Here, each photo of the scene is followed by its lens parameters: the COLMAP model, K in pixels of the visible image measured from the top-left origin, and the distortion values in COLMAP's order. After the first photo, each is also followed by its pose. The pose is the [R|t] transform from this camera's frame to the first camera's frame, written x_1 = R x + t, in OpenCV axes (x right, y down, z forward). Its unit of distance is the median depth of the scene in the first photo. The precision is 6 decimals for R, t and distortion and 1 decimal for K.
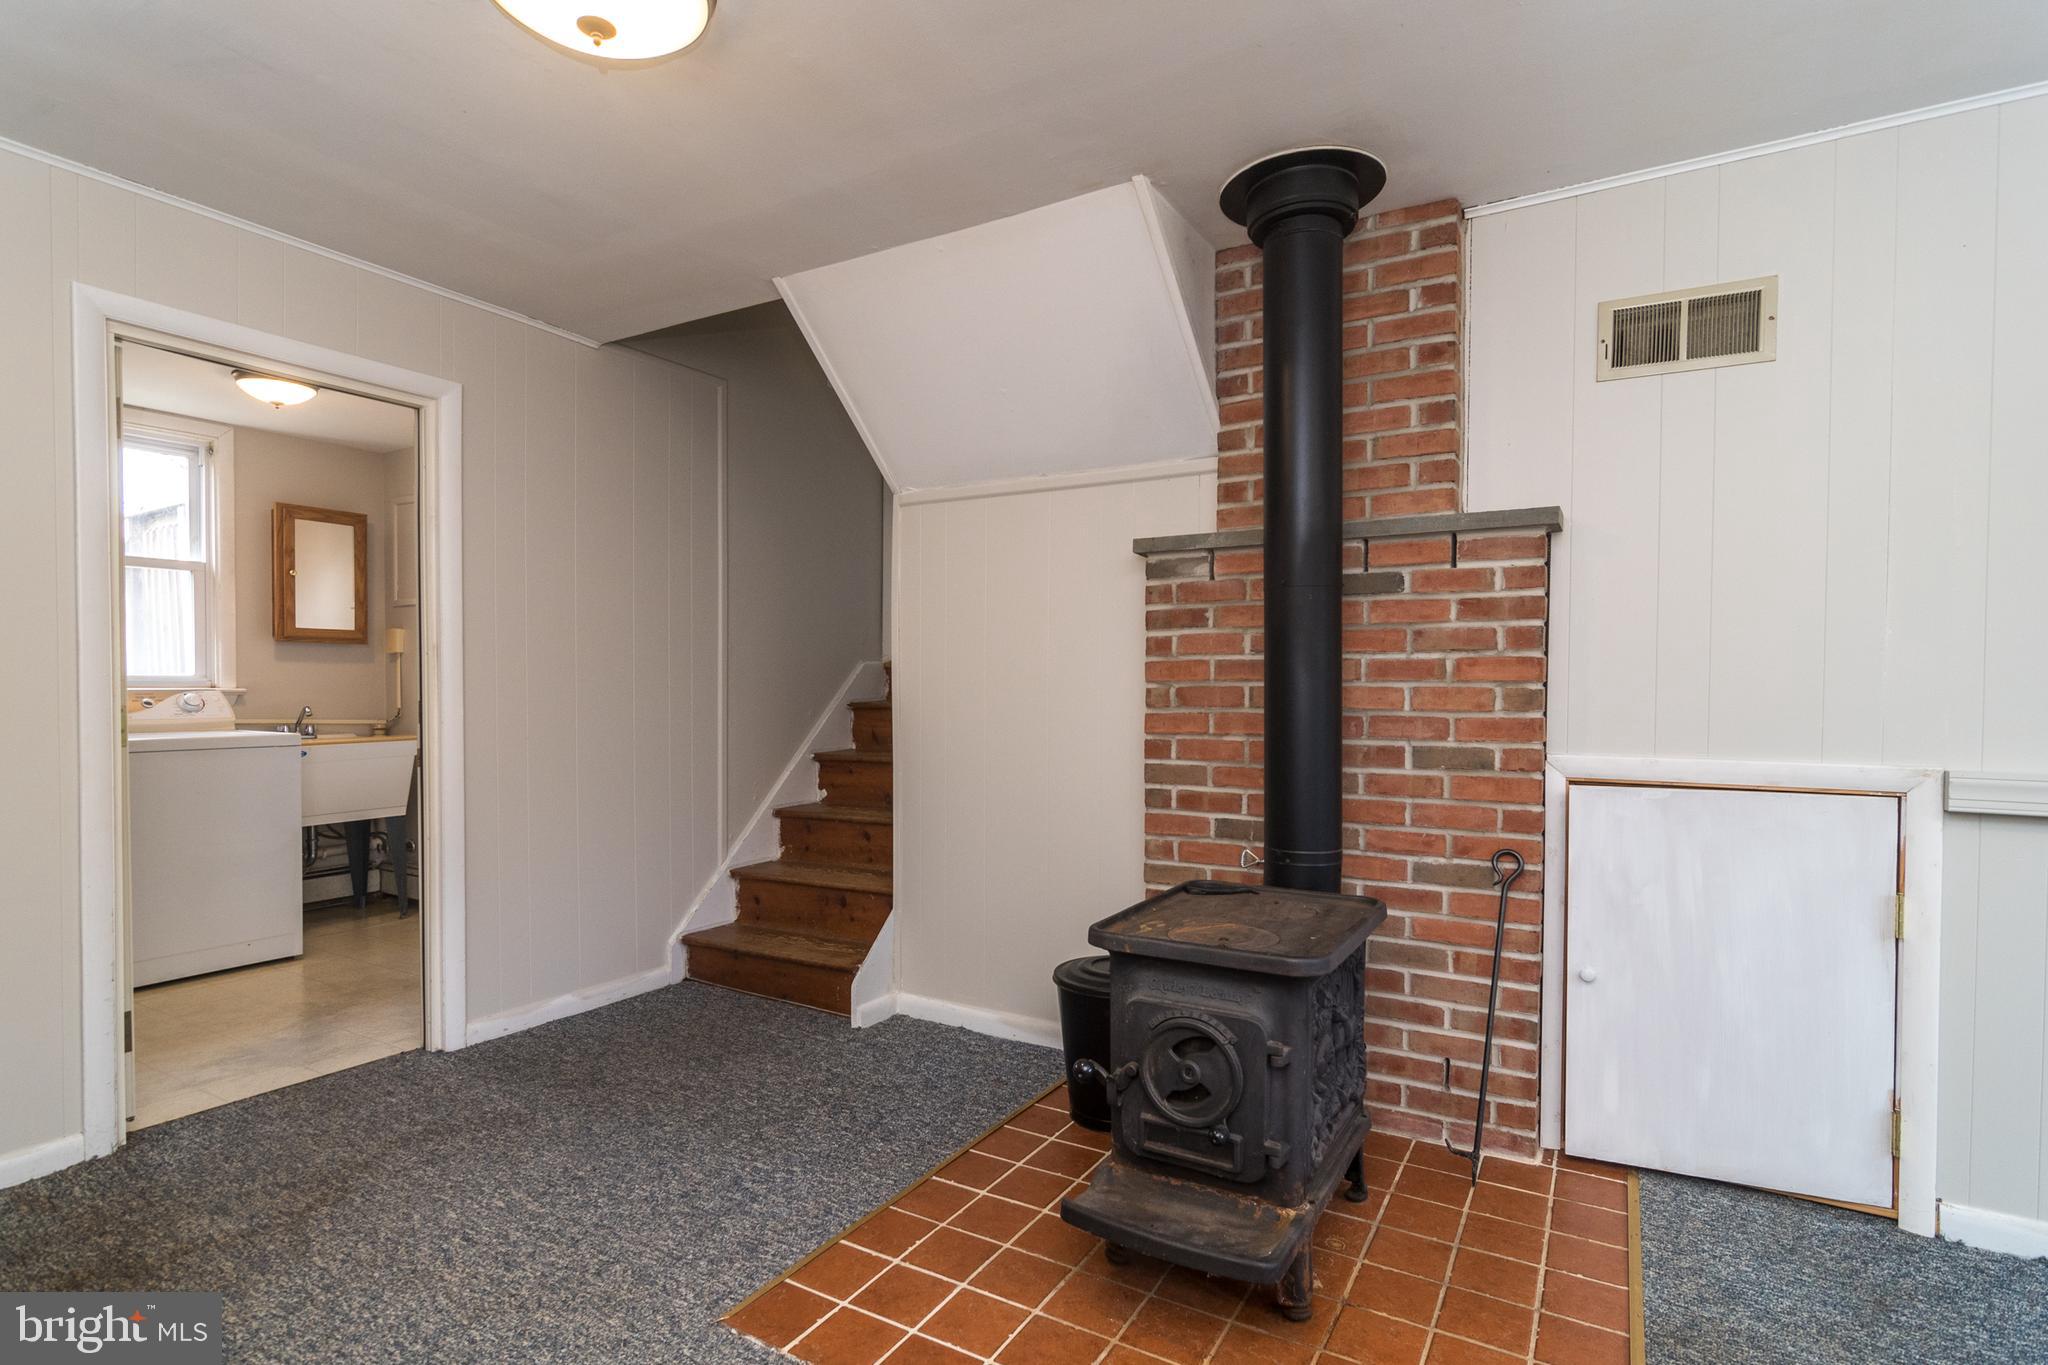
lens RADIAL K [[1009.1, 0, 1027.7], [0, 1009.1, 701.5], [0, 0, 1]] dist [-0.000690, -0.000341]
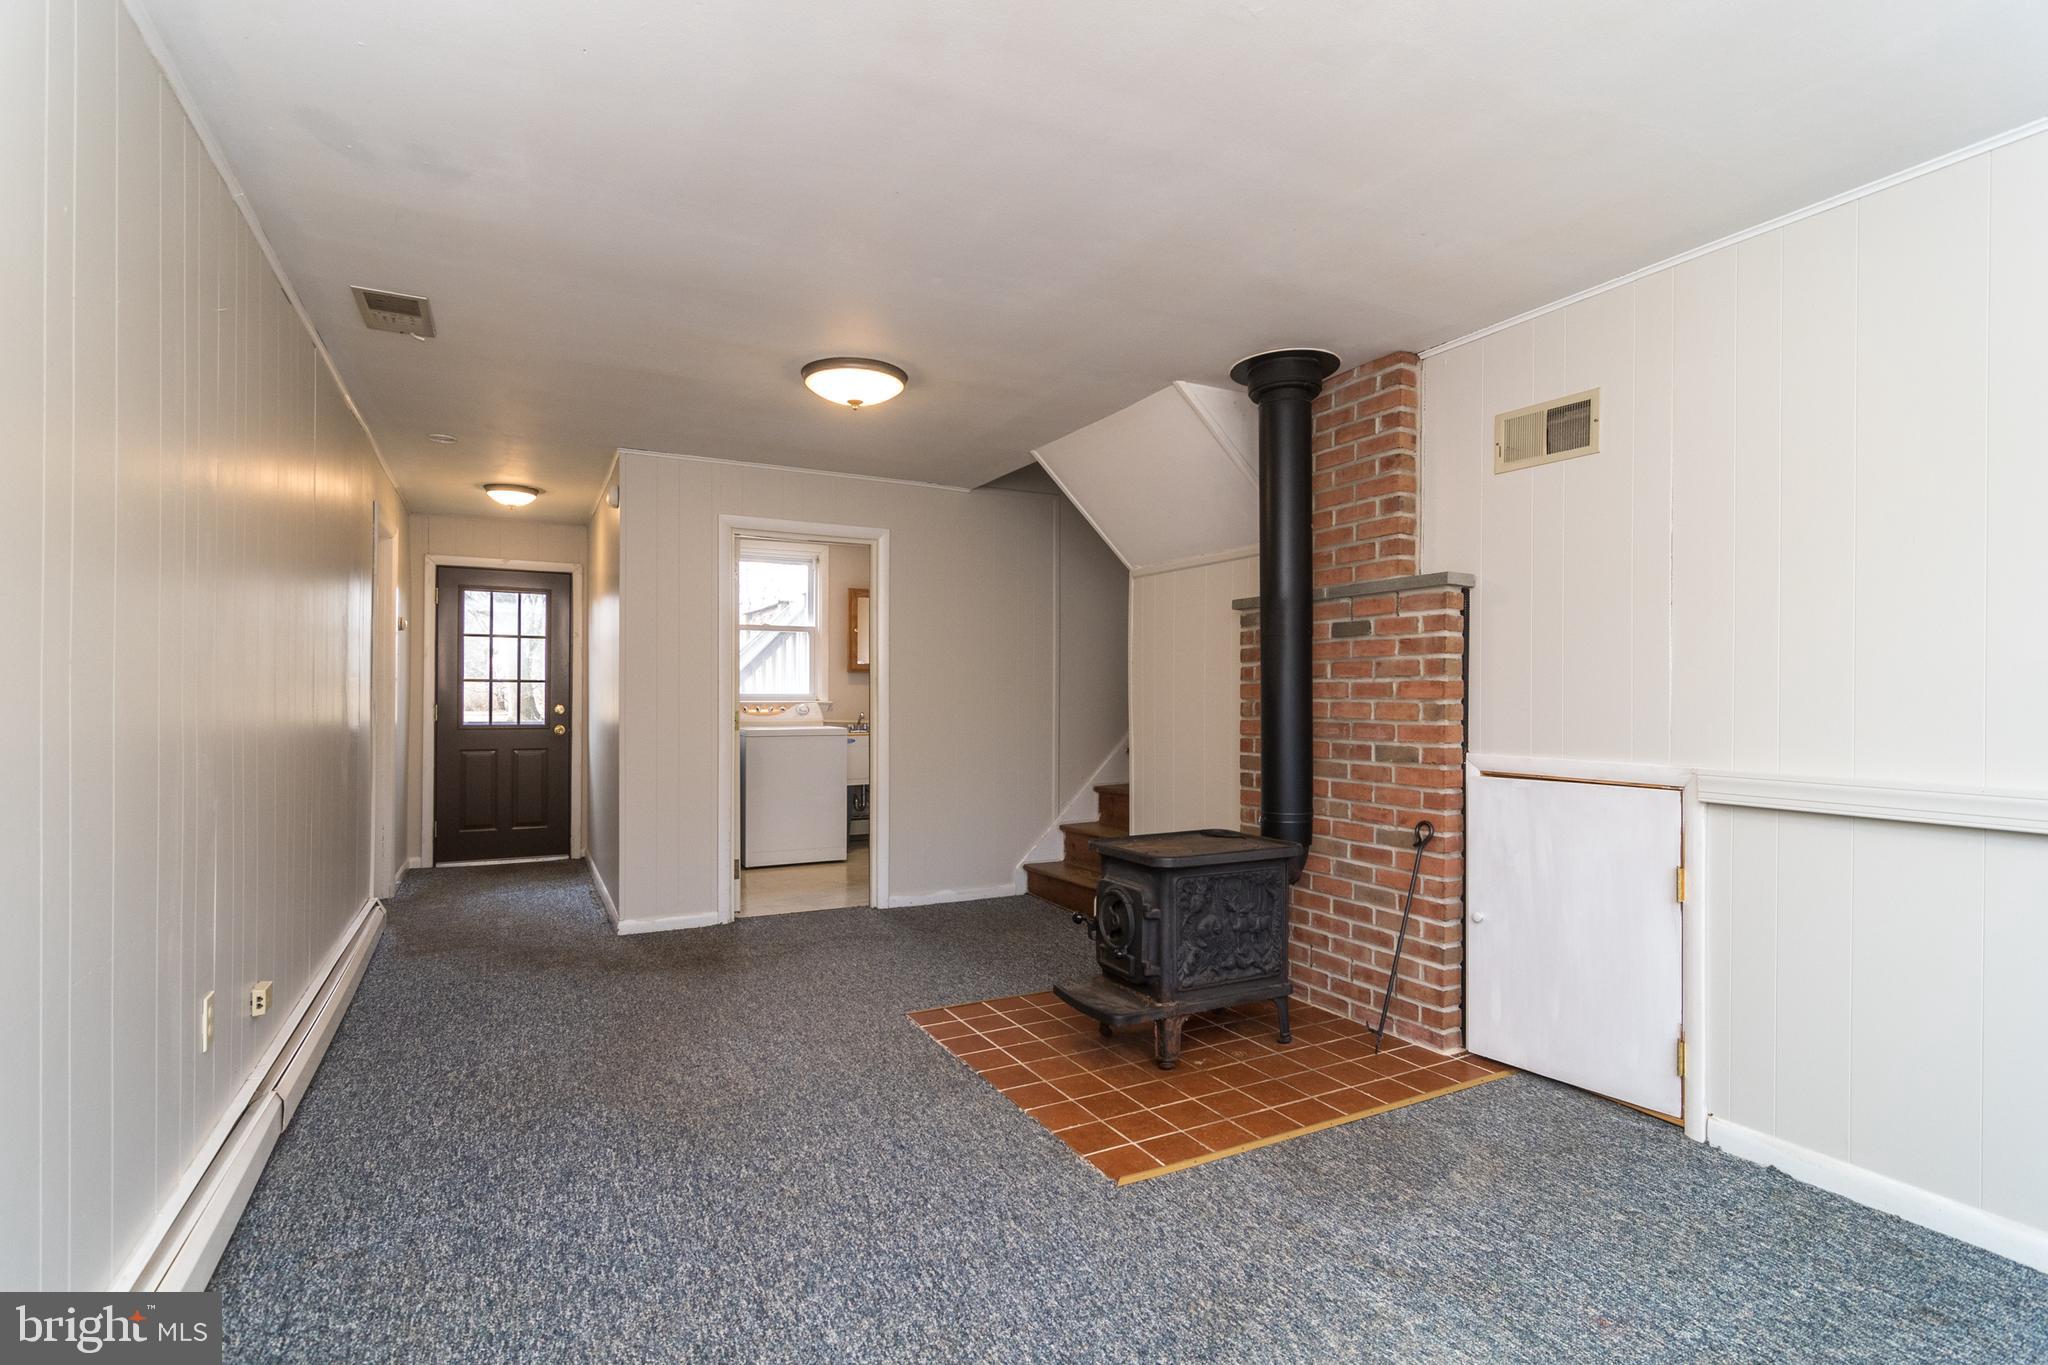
lens RADIAL K [[994.2, 0, 1016.0], [0, 994.2, 688.5], [0, 0, 1]] dist [-0.000364, 0.000484]
pose [[0.842786, -0.006595, -0.538209, 0.685678], [-0.005751, 0.999758, -0.021256, -0.001610], [0.538218, 0.021010, 0.842544, -0.414405]]
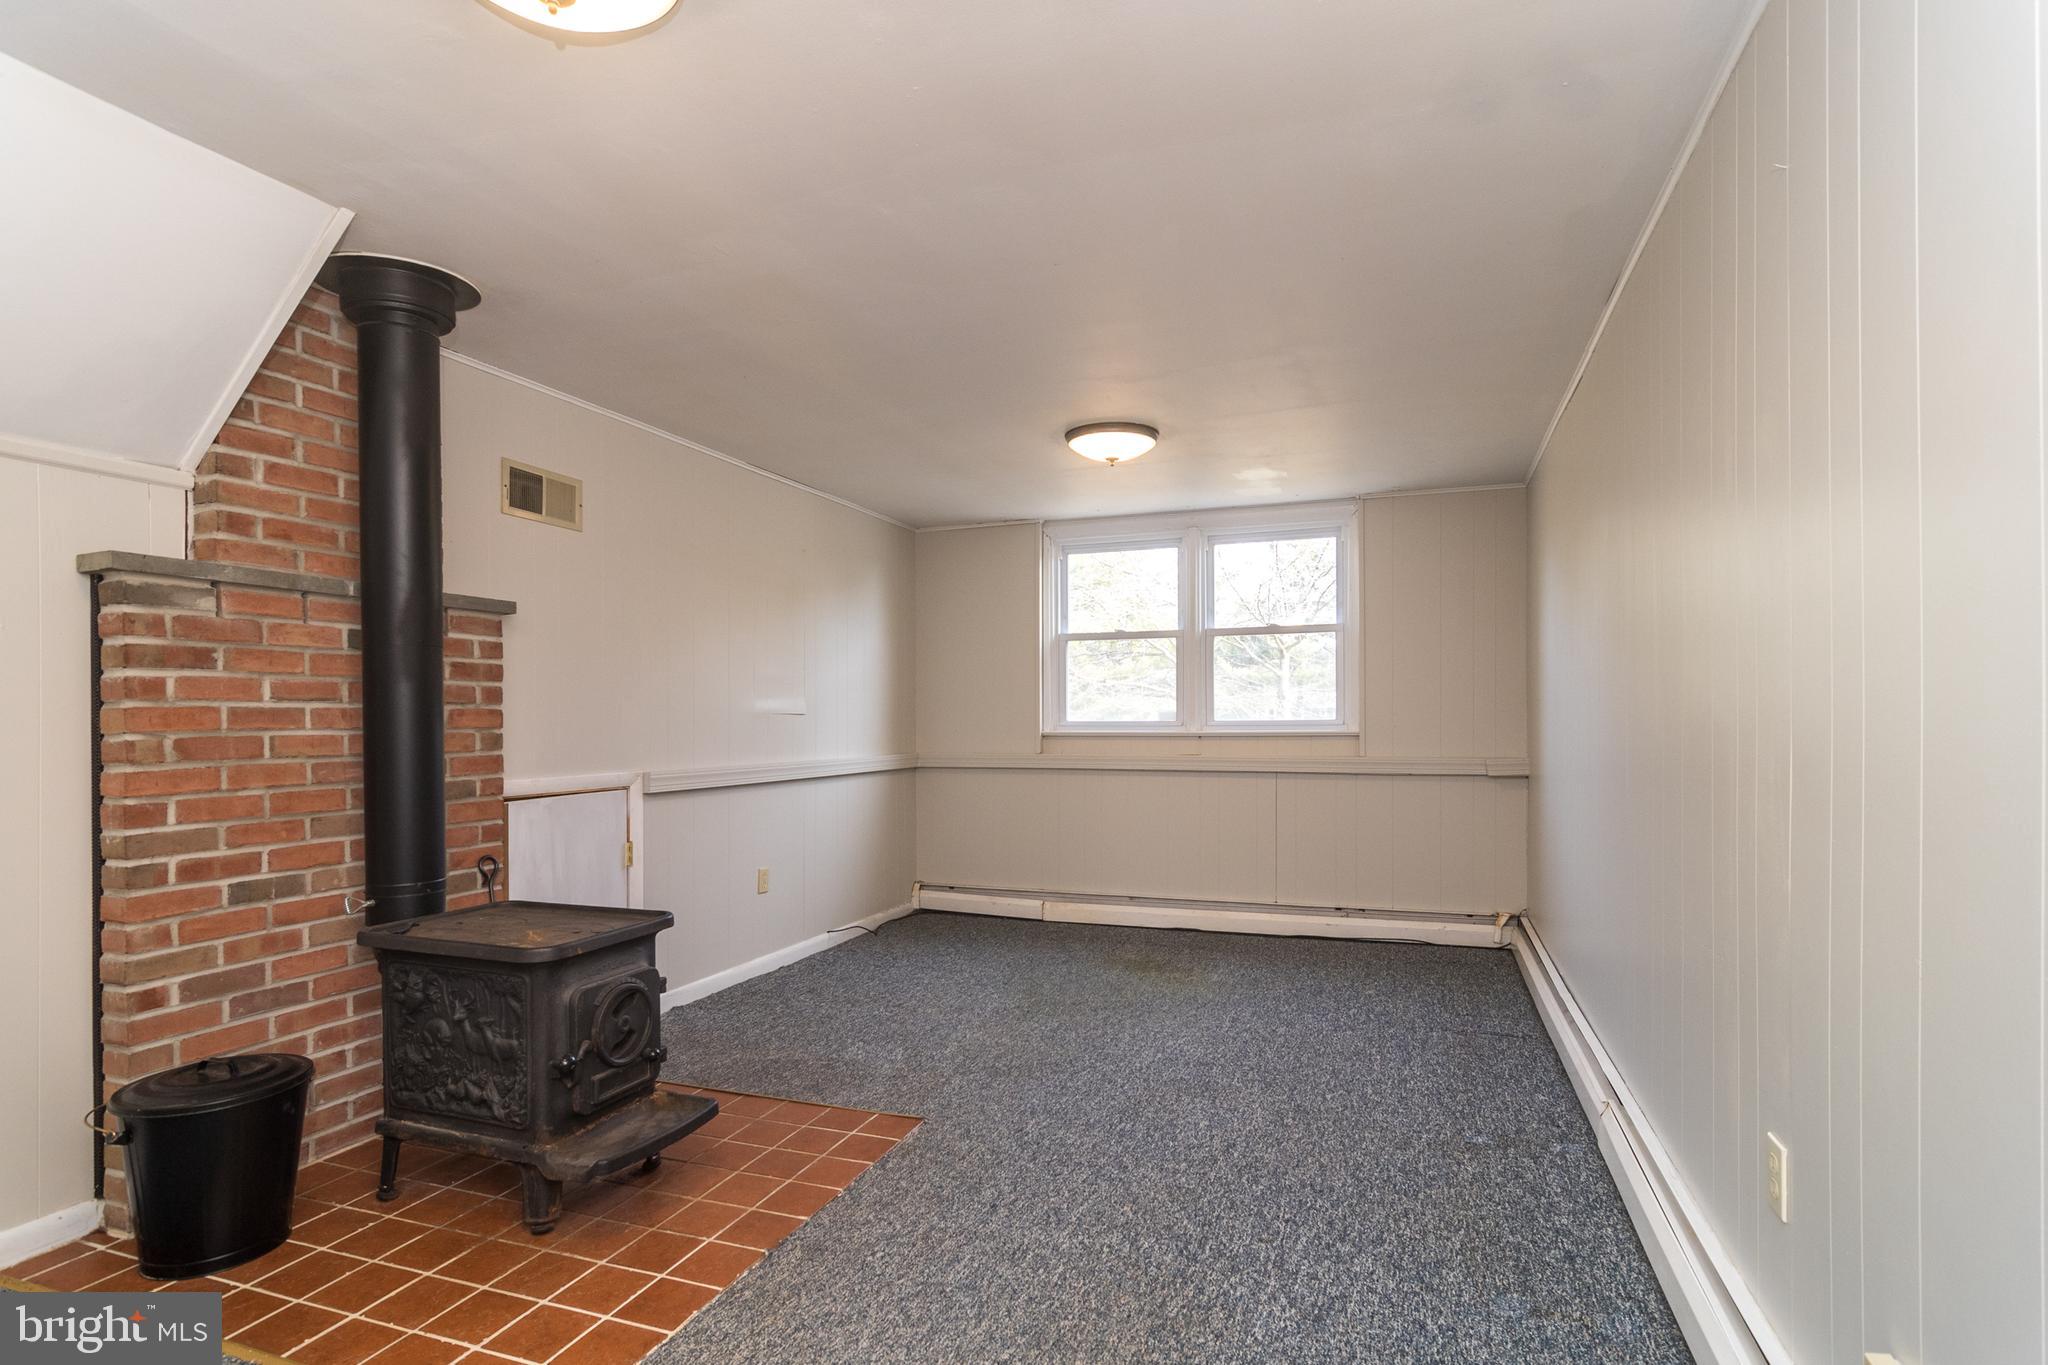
lens RADIAL K [[1030.7, 0, 1022.3], [0, 1030.7, 719.2], [0, 0, 1]] dist [-0.002312, -0.000359]
pose [[-0.167355, -0.004438, 0.985887, -0.900203], [0.017287, 0.999823, 0.007435, -0.026972], [-0.985745, 0.018287, -0.167249, 0.496134]]
